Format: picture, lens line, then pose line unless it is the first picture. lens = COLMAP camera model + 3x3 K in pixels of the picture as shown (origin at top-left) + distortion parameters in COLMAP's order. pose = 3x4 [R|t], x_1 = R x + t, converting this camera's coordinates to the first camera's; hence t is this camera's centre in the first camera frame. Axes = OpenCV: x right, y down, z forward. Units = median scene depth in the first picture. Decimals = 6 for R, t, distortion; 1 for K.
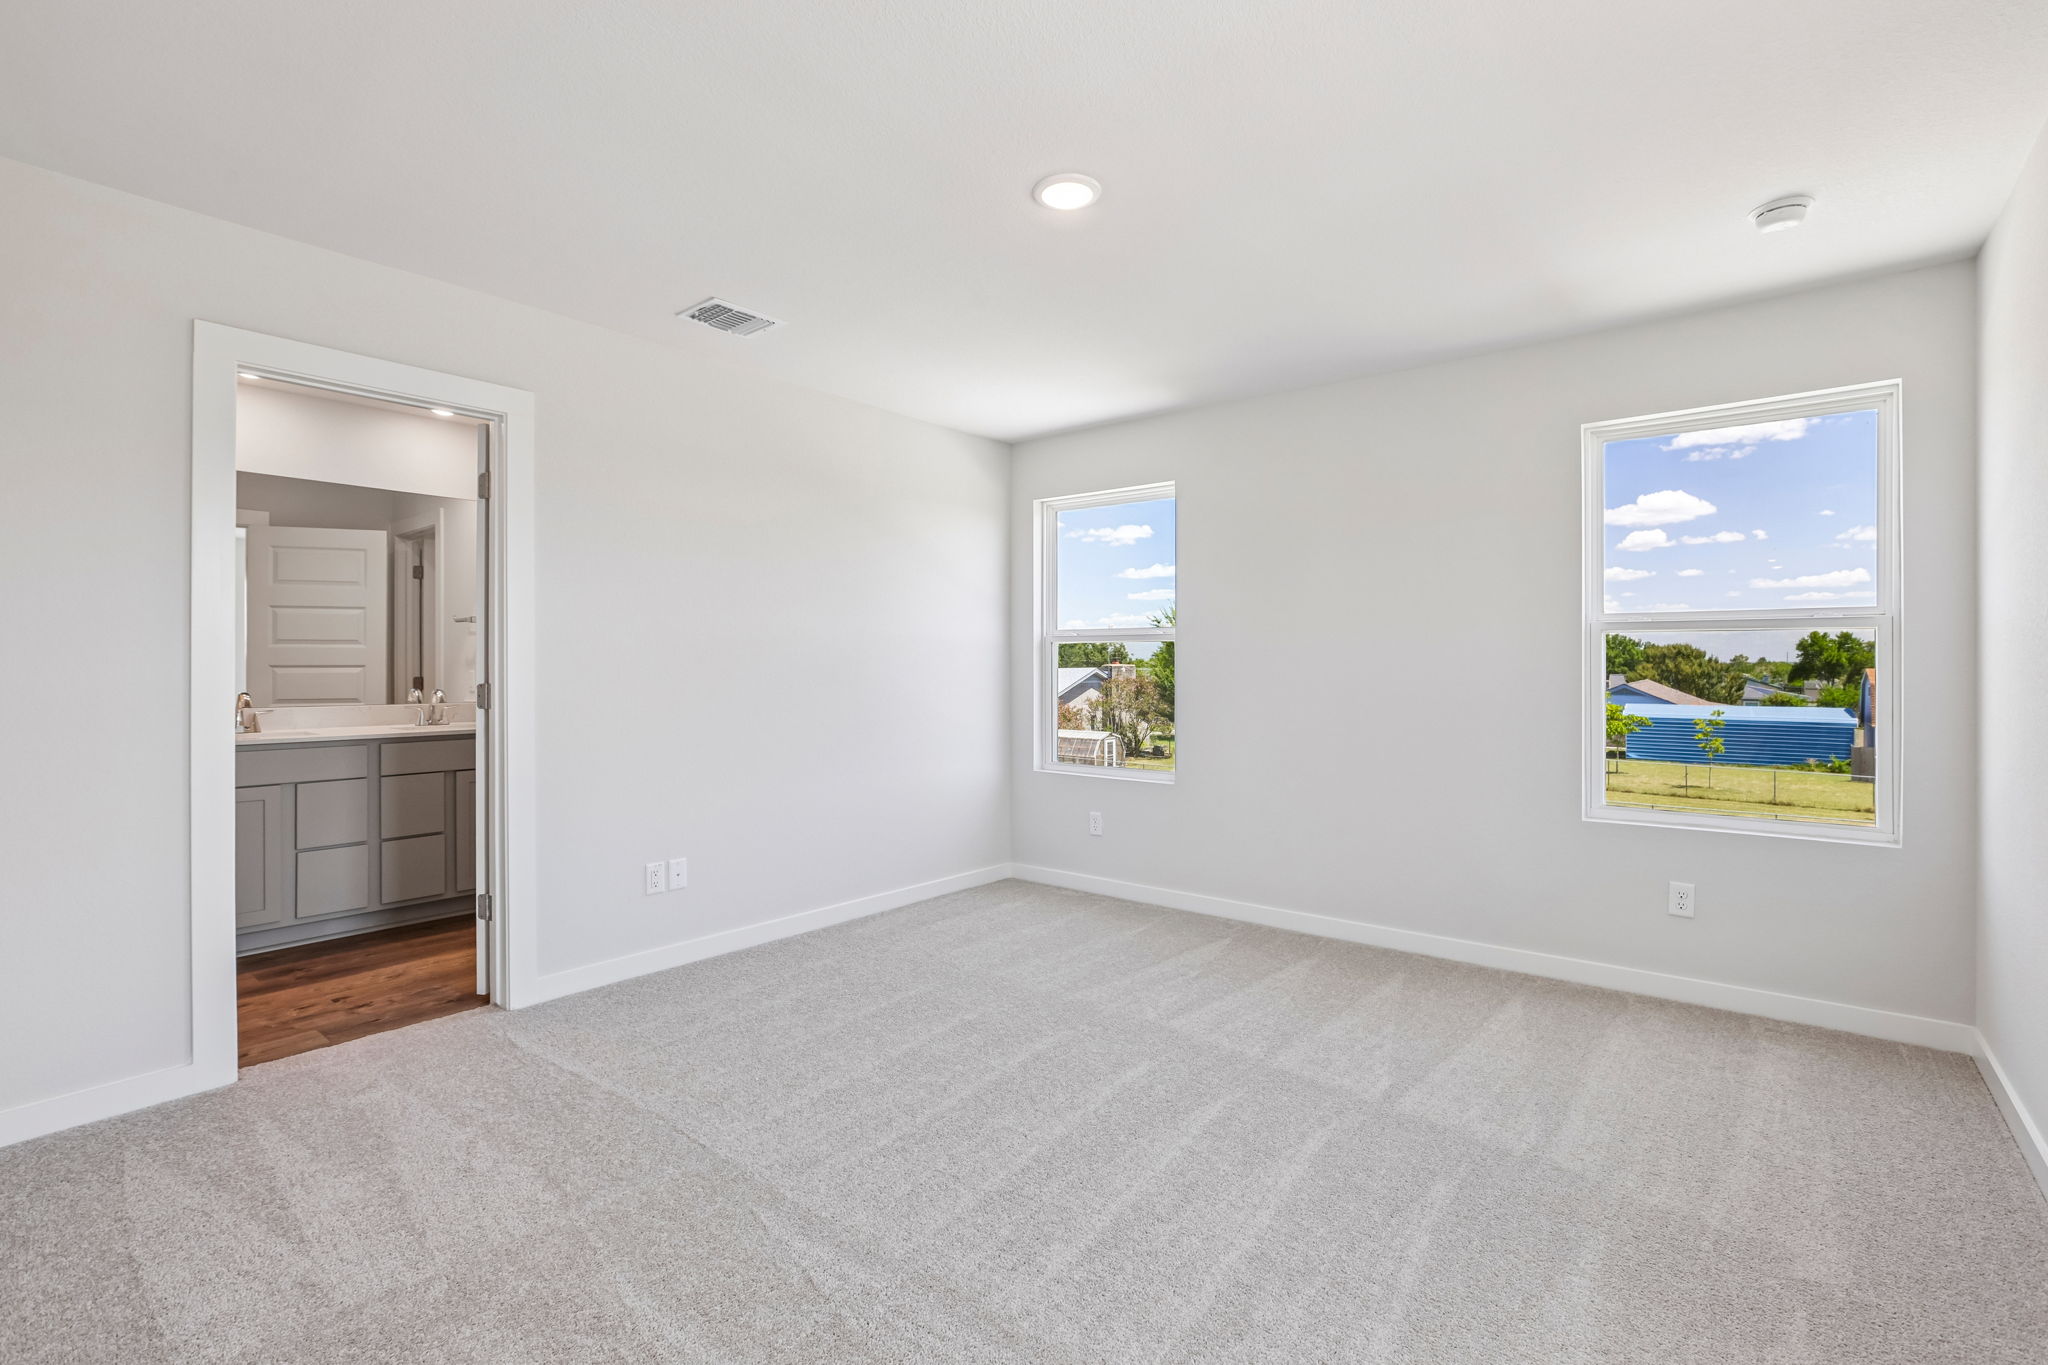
lens RADIAL K [[936.6, 0, 1019.5], [0, 936.6, 673.9], [0, 0, 1]] dist [-0.001415, -0.000172]
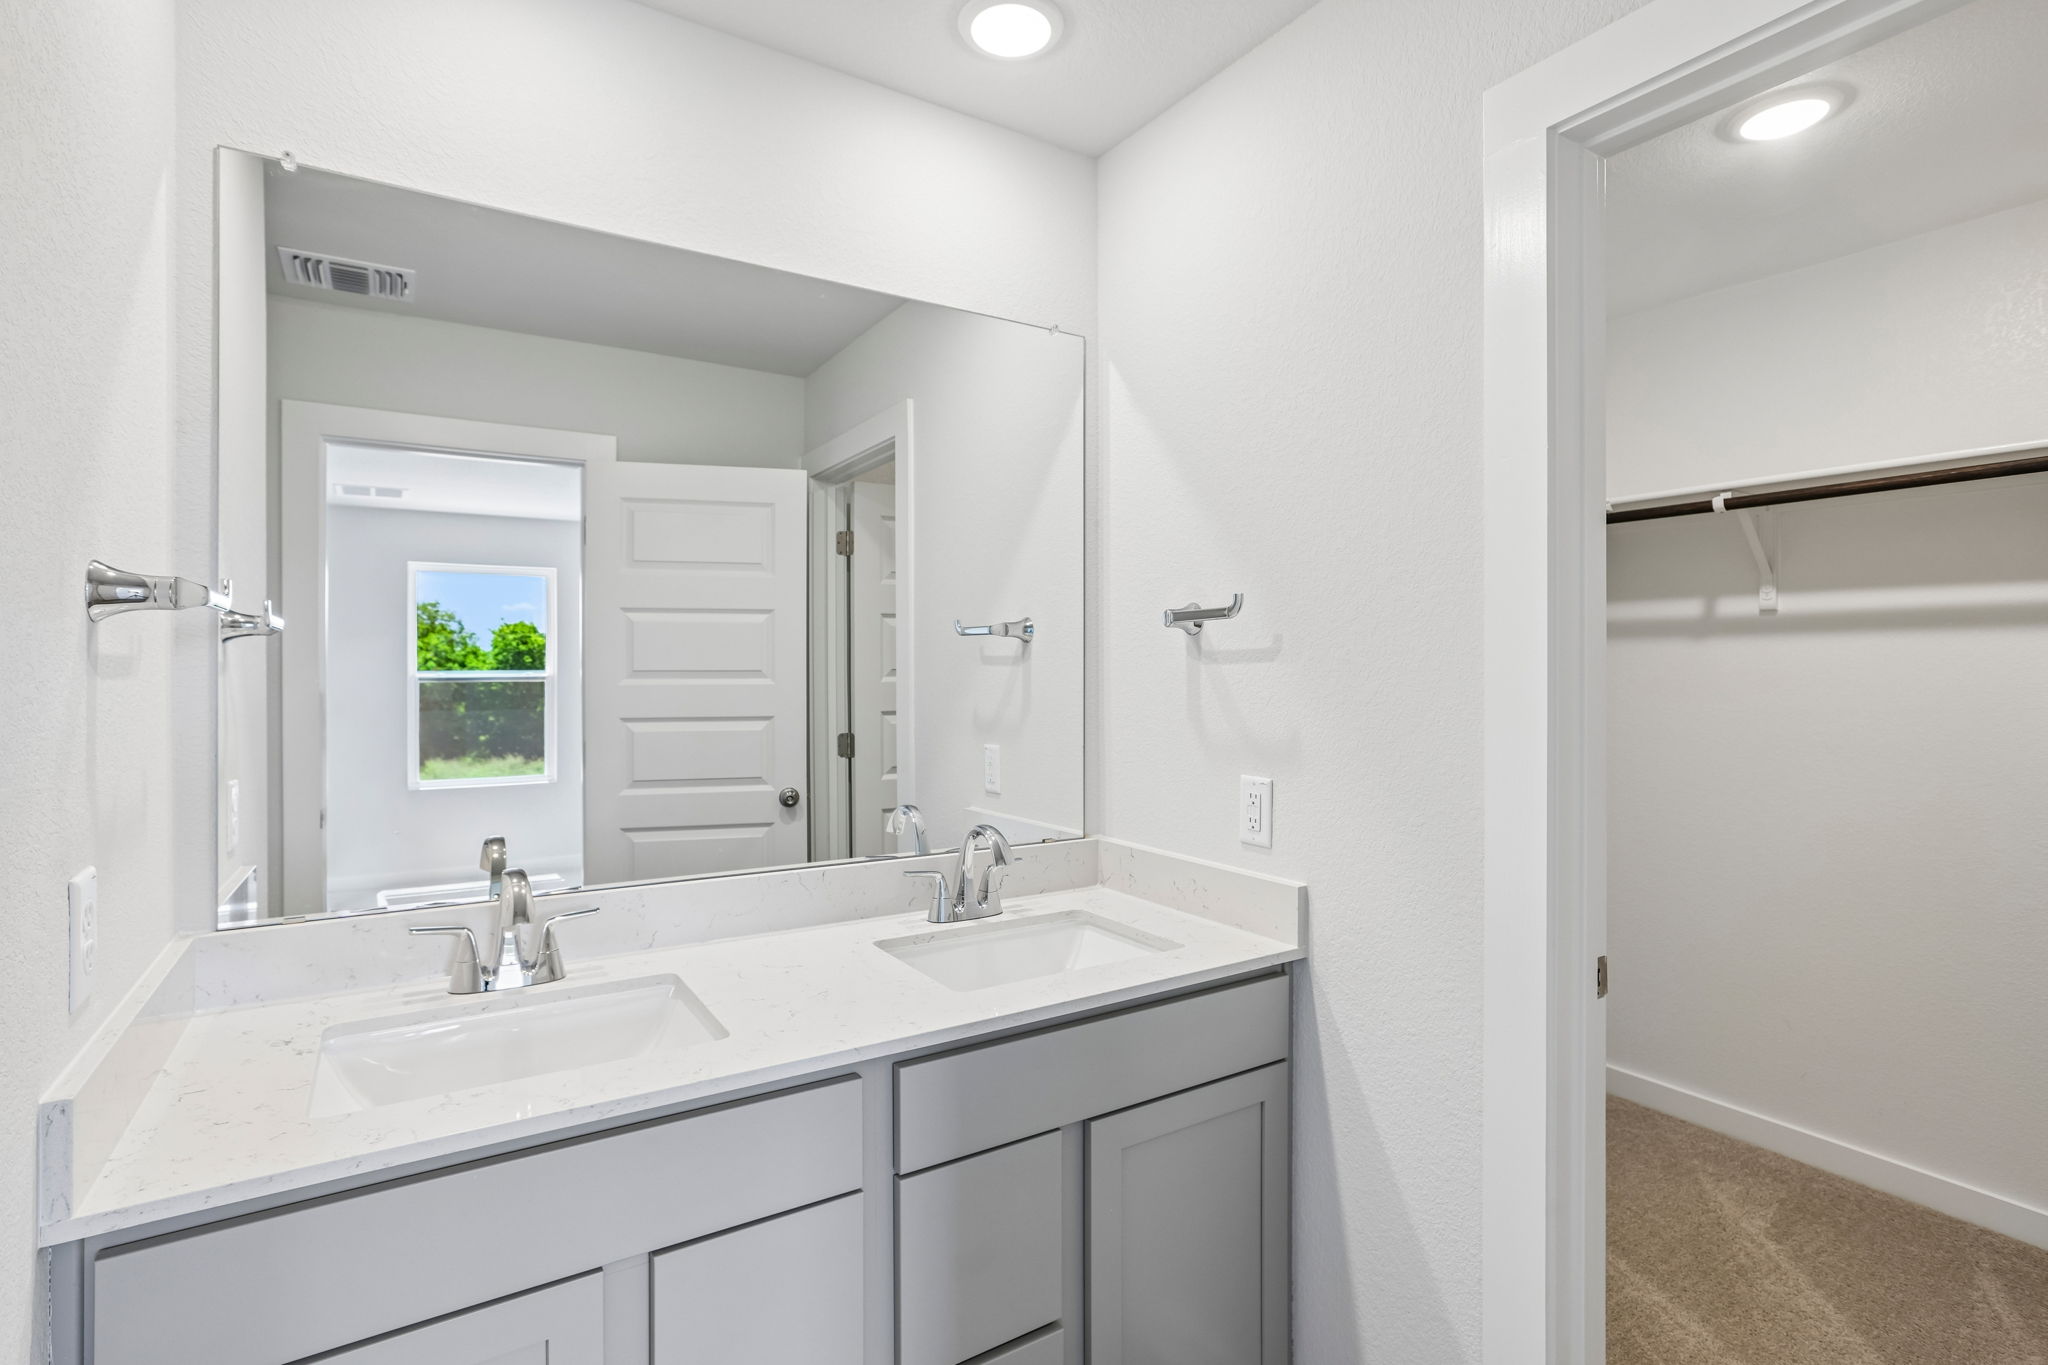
lens RADIAL K [[936.6, 0, 1010.0], [0, 936.6, 686.8], [0, 0, 1]] dist [-0.001415, -0.000172]
pose [[0.954896, 0.008329, -0.296824, -0.389336], [-0.004784, 0.999908, 0.012670, -0.031907], [0.296902, -0.010678, 0.954848, 0.506607]]
